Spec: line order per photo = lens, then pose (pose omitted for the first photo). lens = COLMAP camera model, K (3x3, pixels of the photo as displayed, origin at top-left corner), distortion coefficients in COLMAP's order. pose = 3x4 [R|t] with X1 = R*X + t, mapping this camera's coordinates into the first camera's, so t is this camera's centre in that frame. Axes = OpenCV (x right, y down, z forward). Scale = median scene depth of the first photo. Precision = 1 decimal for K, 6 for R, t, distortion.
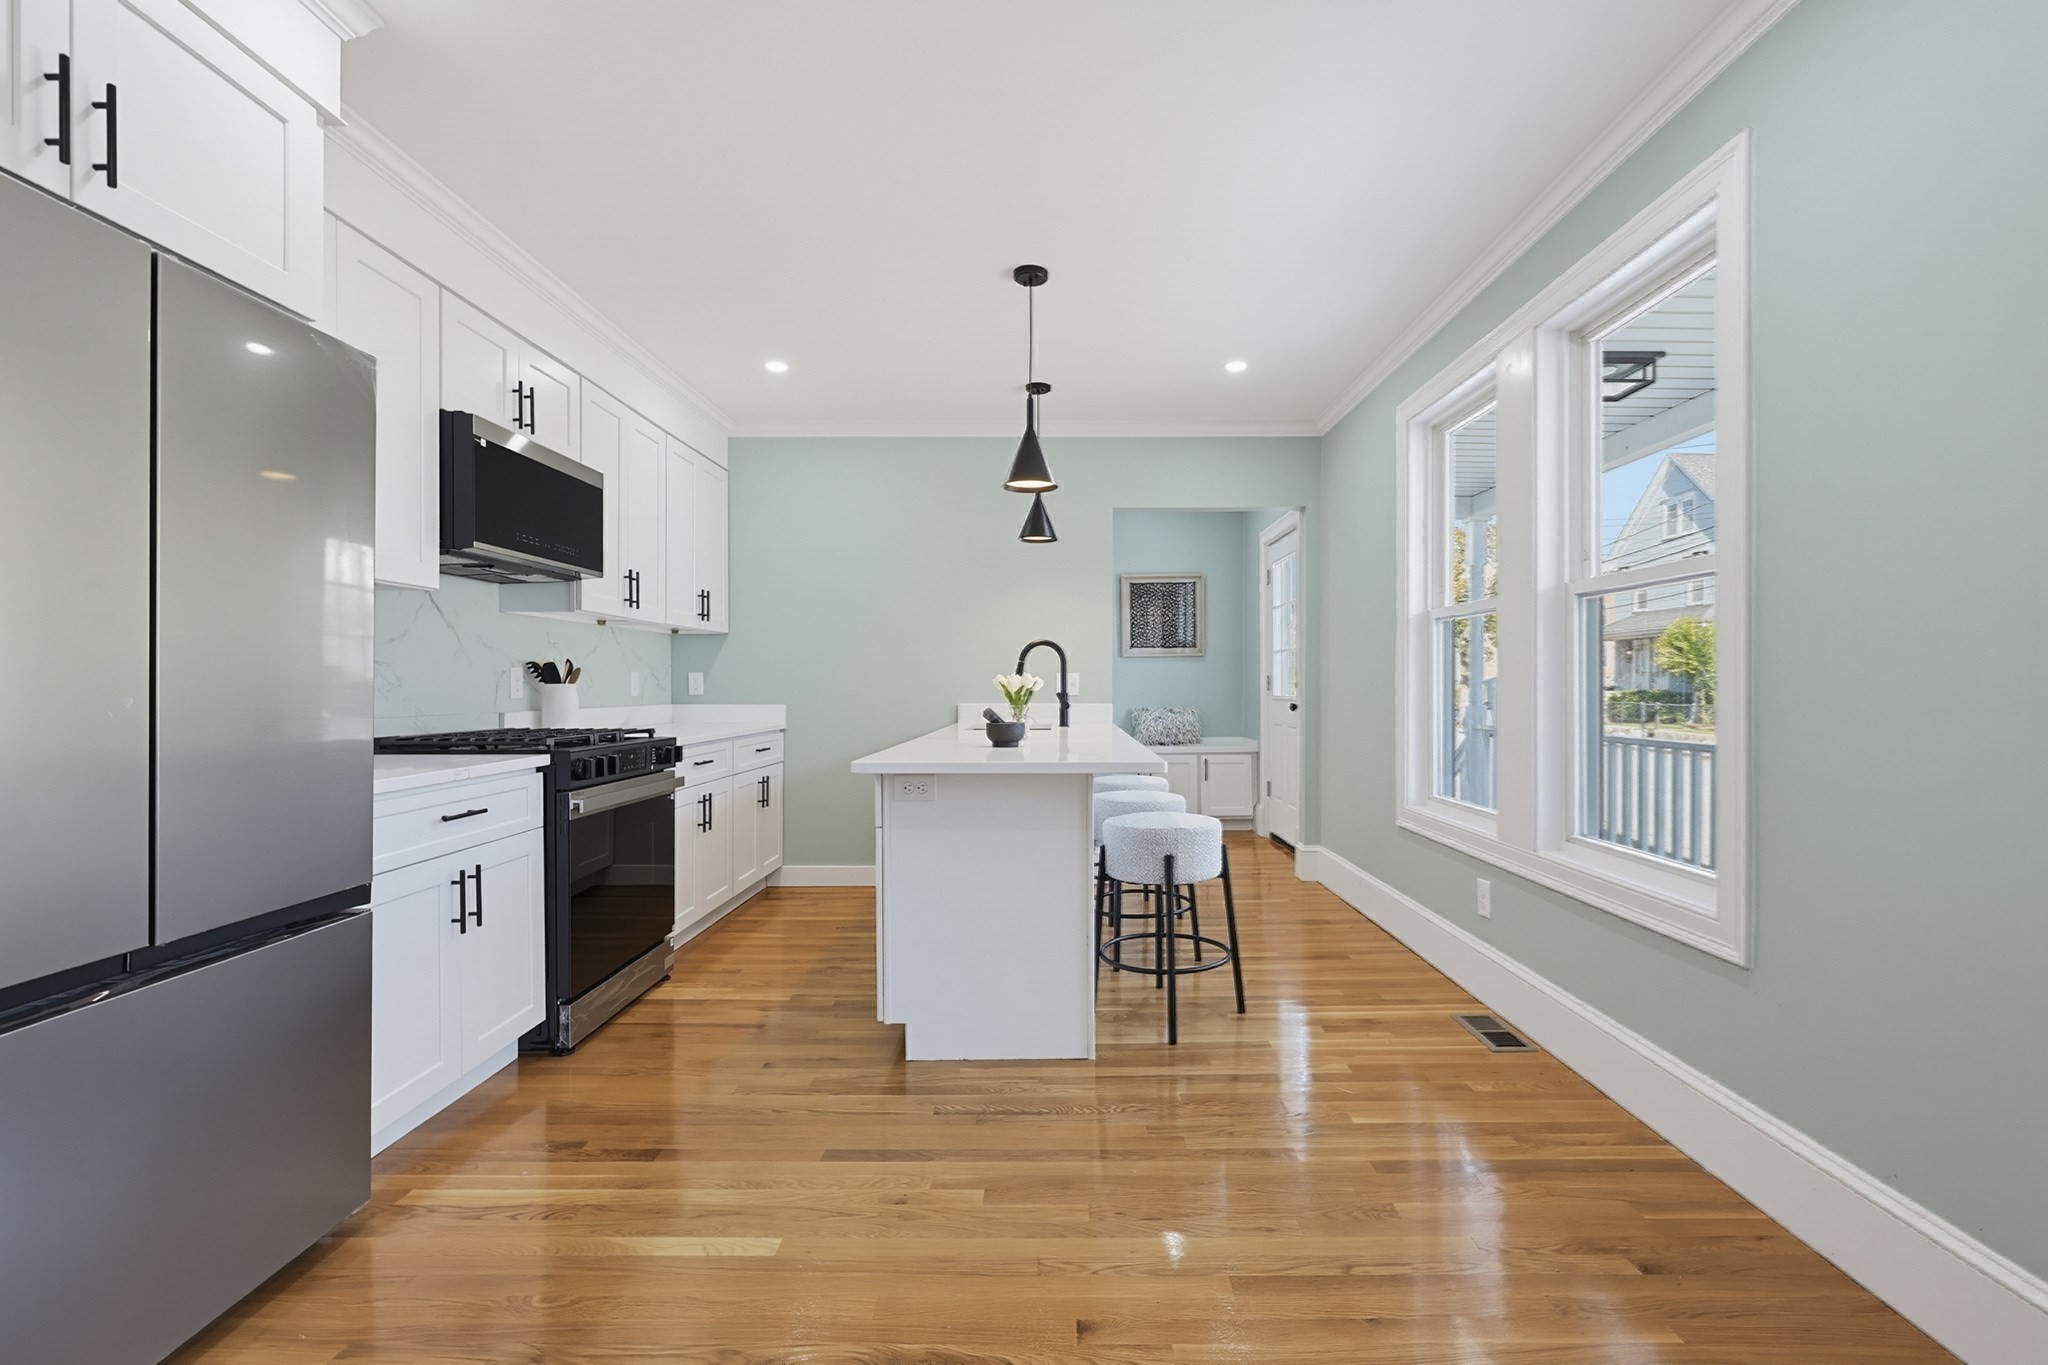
lens RADIAL K [[901.0, 0, 1062.4], [0, 901.0, 691.1], [0, 0, 1]] dist [0.000048, 0.000022]
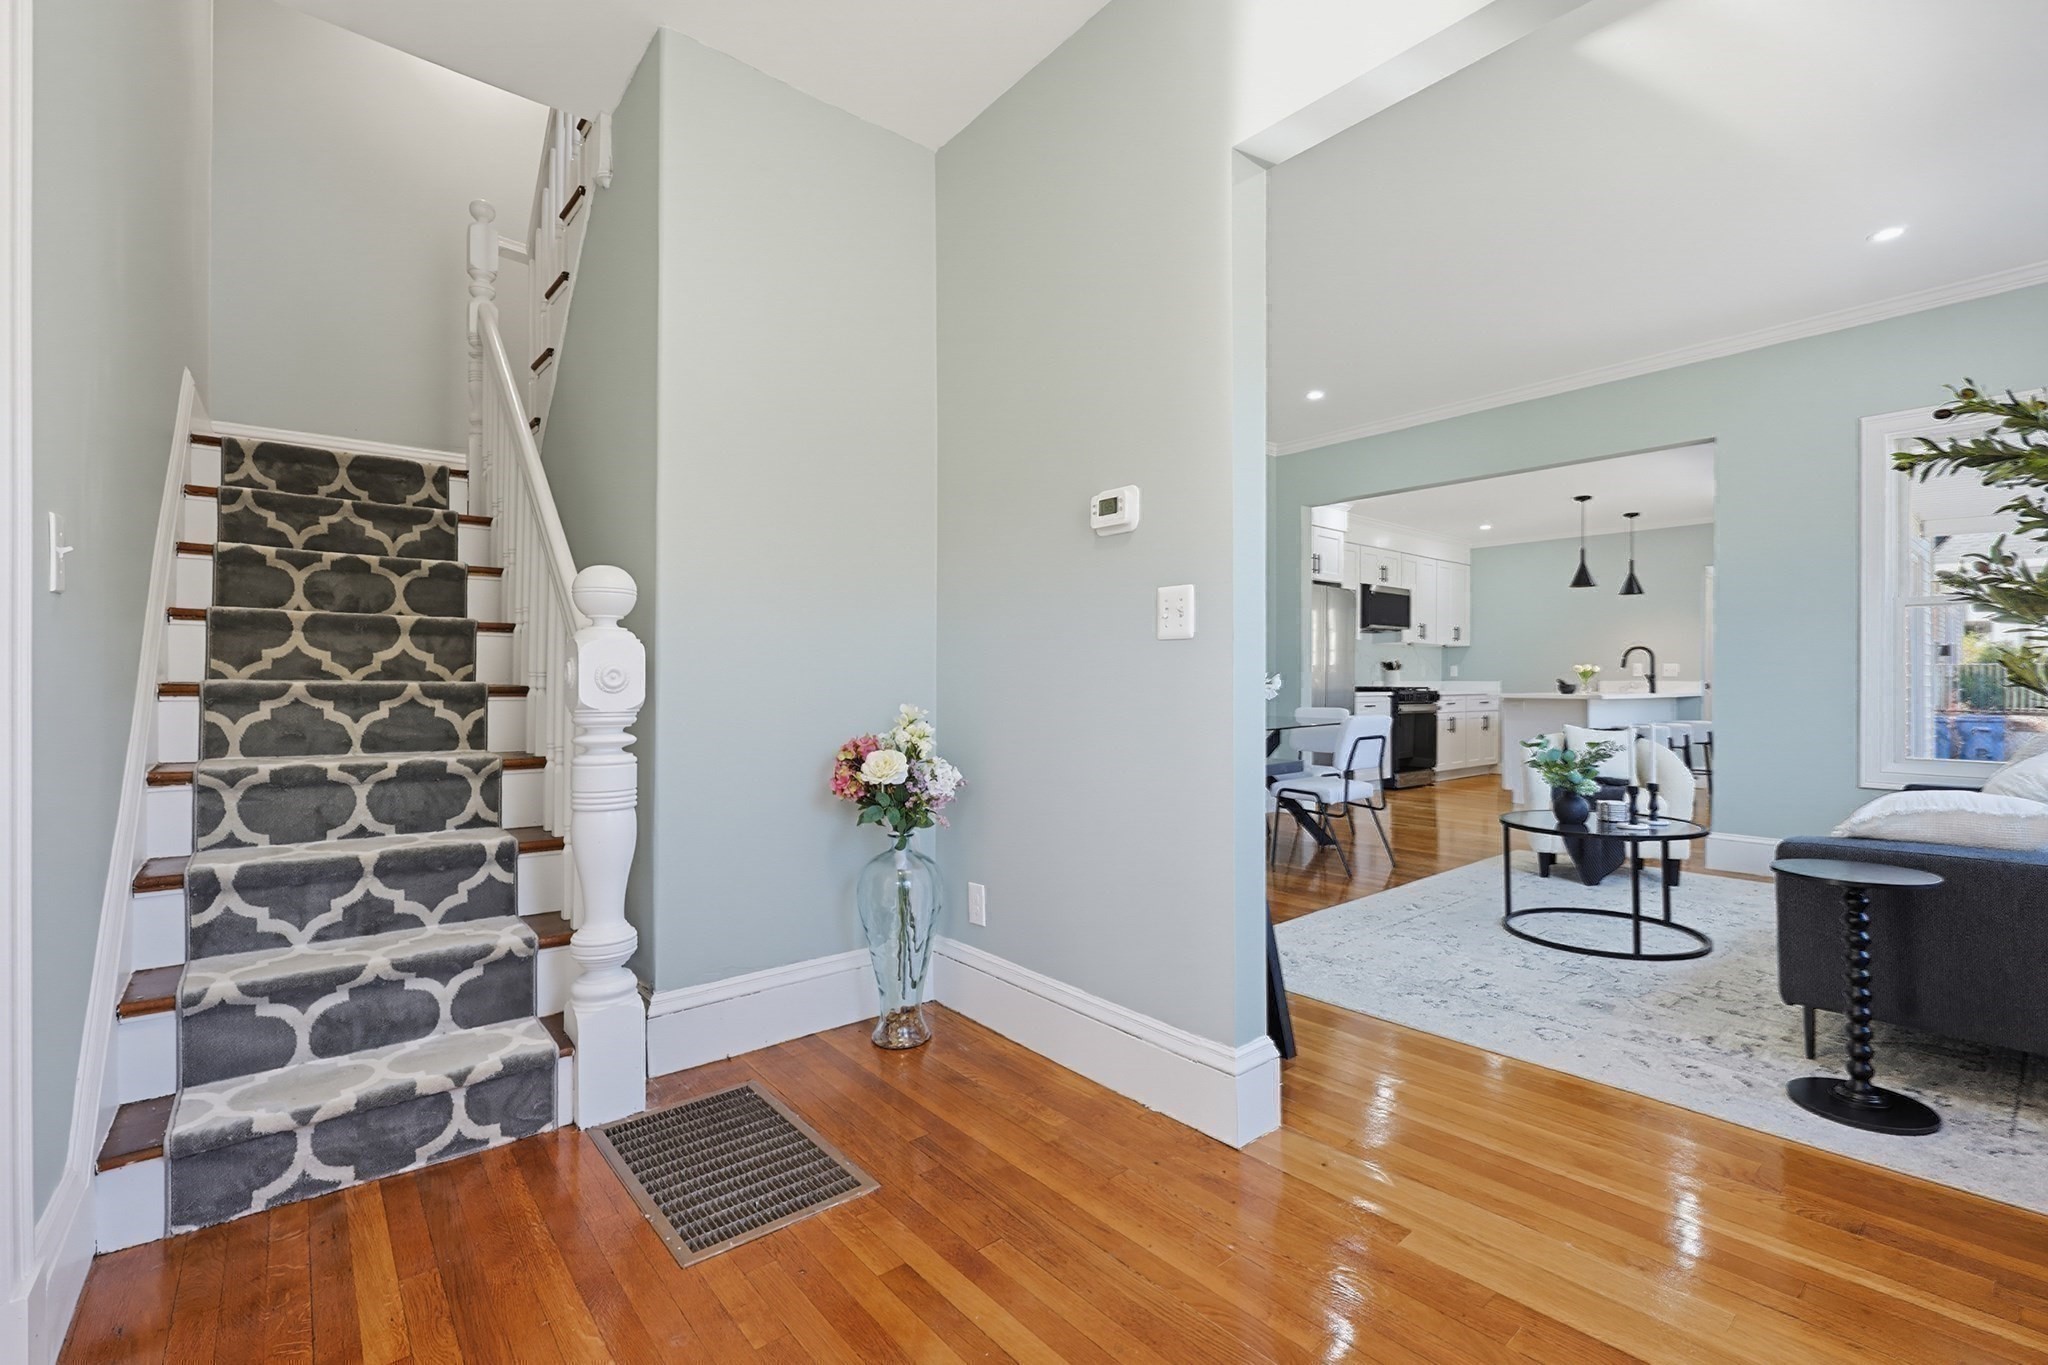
lens RADIAL K [[901.0, 0, 1041.7], [0, 901.0, 675.9], [0, 0, 1]] dist [0.000048, 0.000022]
pose [[0.649305, -0.001889, -0.760526, 0.783050], [-0.008305, 0.999920, -0.009574, 0.043236], [0.760483, 0.012533, 0.649237, -1.507765]]
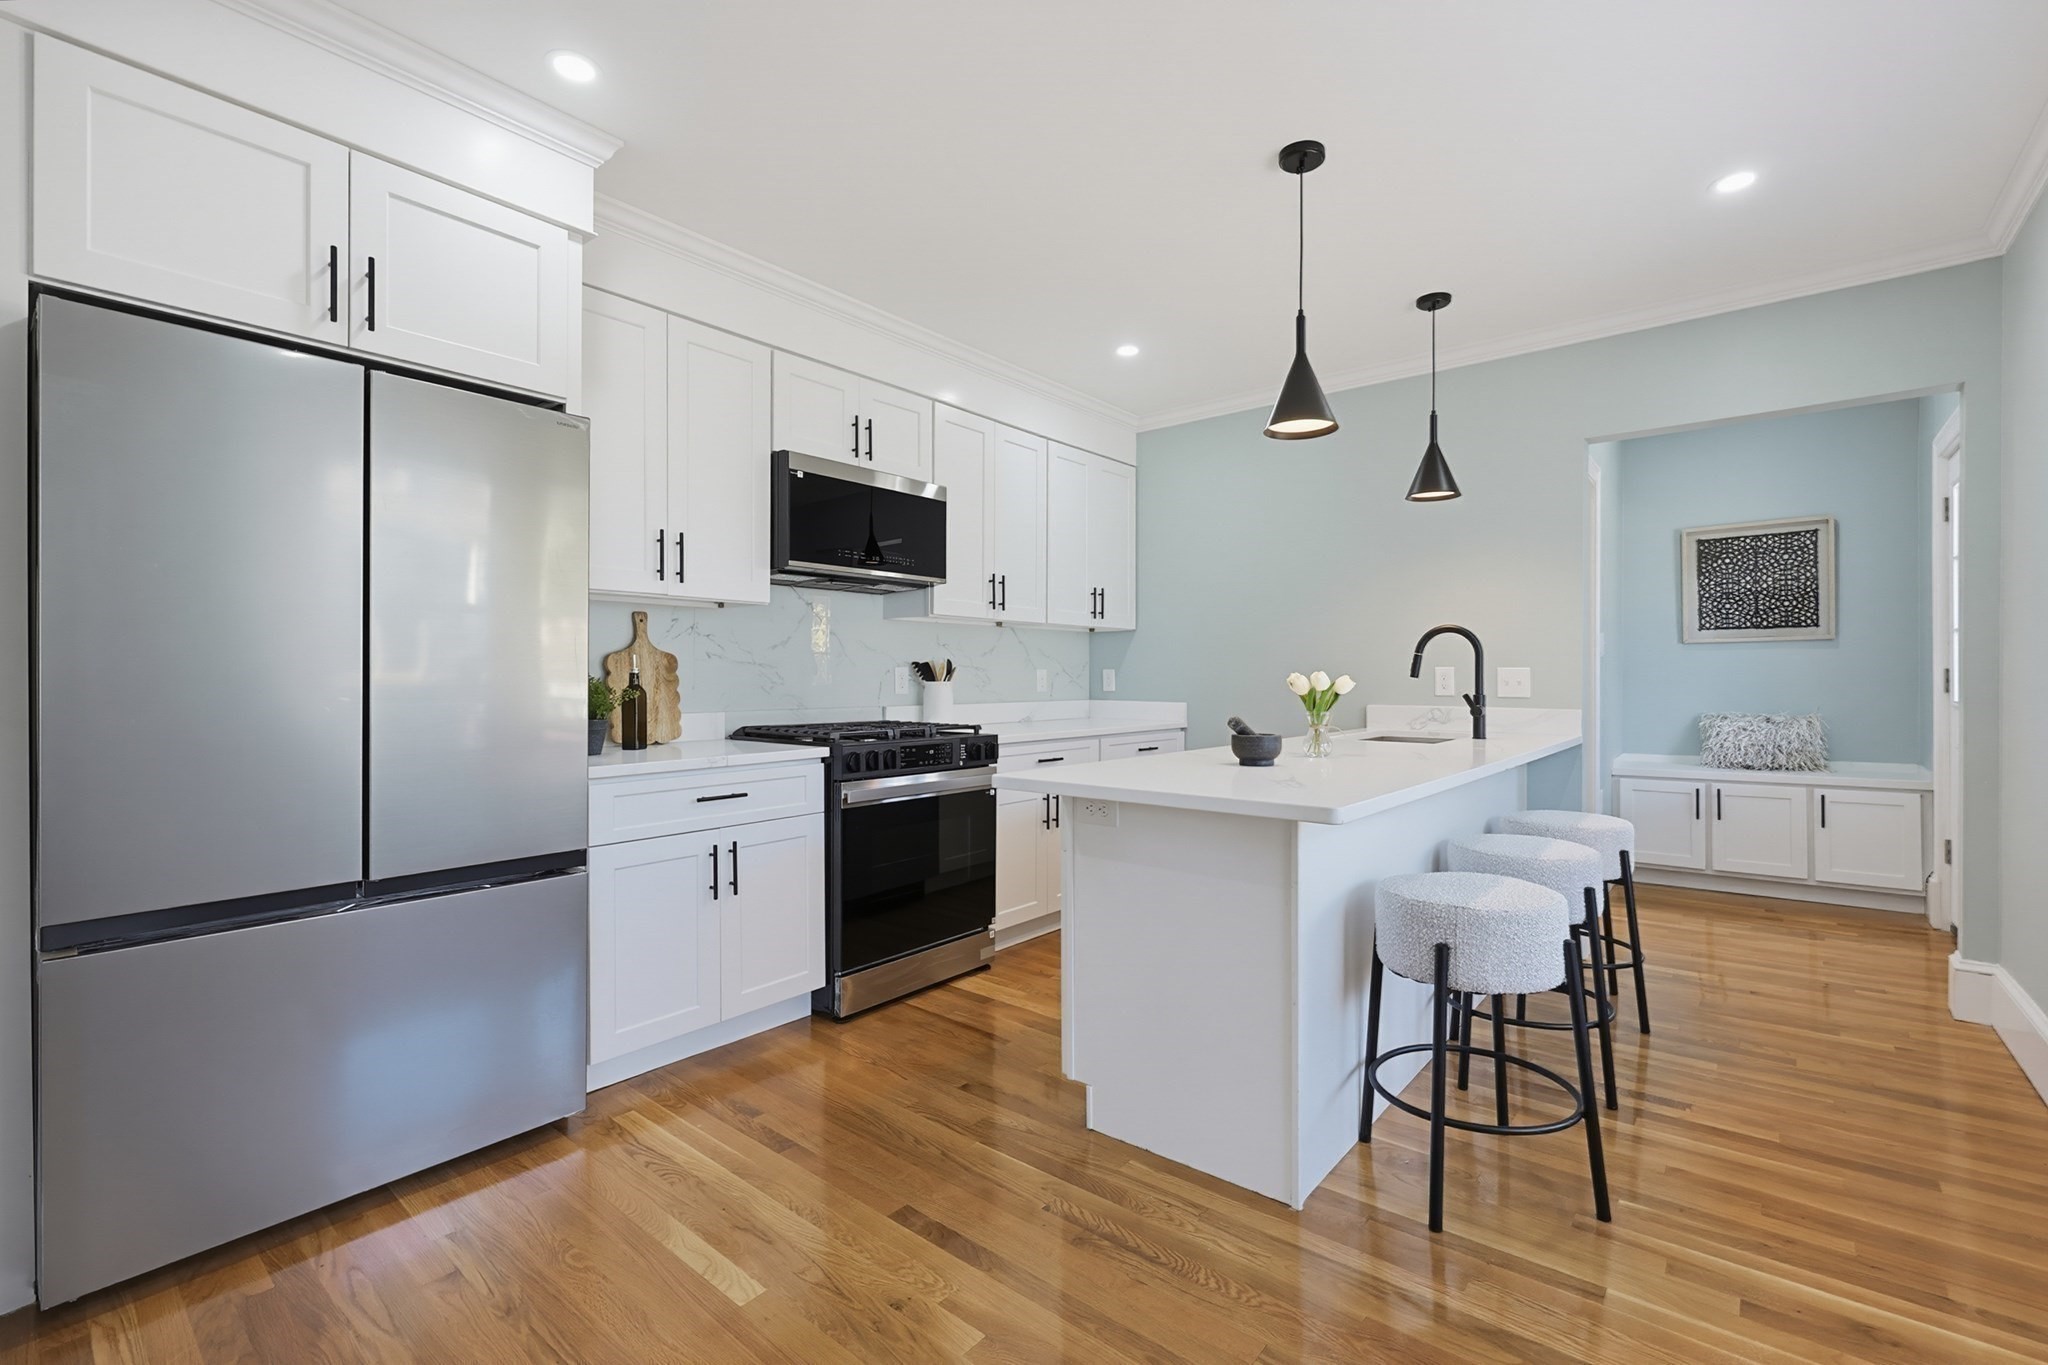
lens RADIAL K [[901.0, 0, 1036.7], [0, 901.0, 674.8], [0, 0, 1]] dist [0.000048, 0.000022]
pose [[0.772351, -0.000746, -0.635195, 0.259895], [-0.005134, 0.999959, -0.007416, -0.009255], [0.635175, 0.008988, 0.772316, 0.241878]]
